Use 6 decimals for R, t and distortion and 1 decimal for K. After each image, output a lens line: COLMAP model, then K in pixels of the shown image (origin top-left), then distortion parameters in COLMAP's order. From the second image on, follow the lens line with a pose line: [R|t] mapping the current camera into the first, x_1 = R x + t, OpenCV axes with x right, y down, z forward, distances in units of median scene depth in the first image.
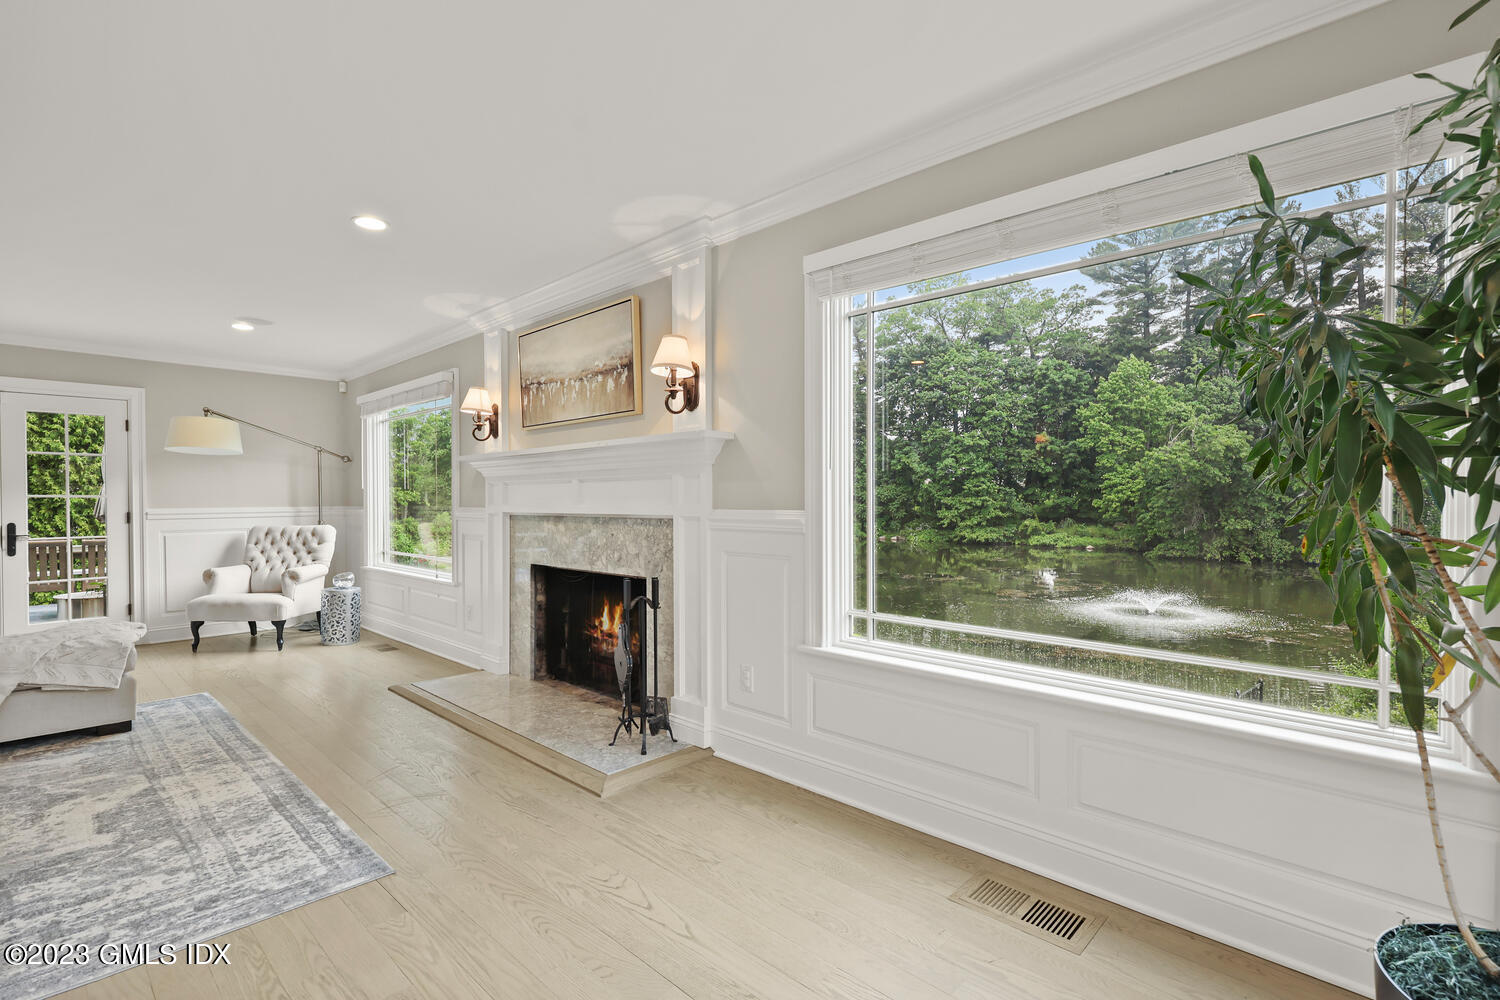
lens RADIAL K [[702.7, 0, 754.3], [0, 702.7, 507.4], [0, 0, 1]] dist [0.004084, 0.000258]
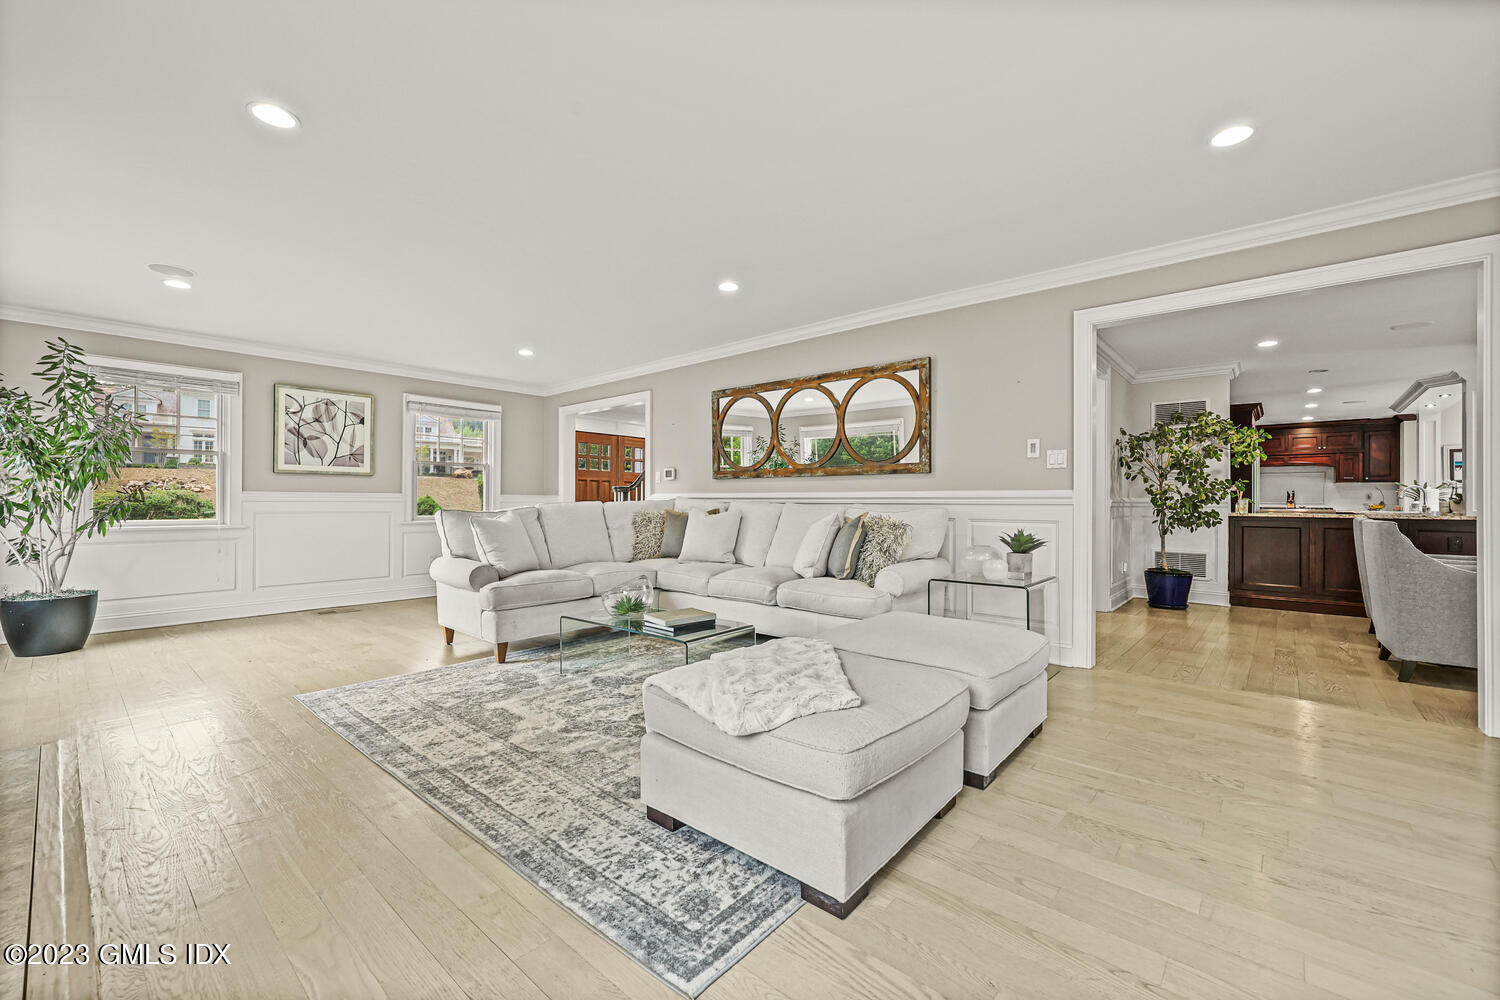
lens RADIAL K [[611.4, 0, 754.4], [0, 611.4, 497.8], [0, 0, 1]] dist [-0.000154, 0.000068]
pose [[-0.998973, 0.000367, -0.045315, -0.939493], [0.000107, 0.999984, 0.005740, 0.025119], [0.045316, 0.005729, -0.998956, 1.526385]]
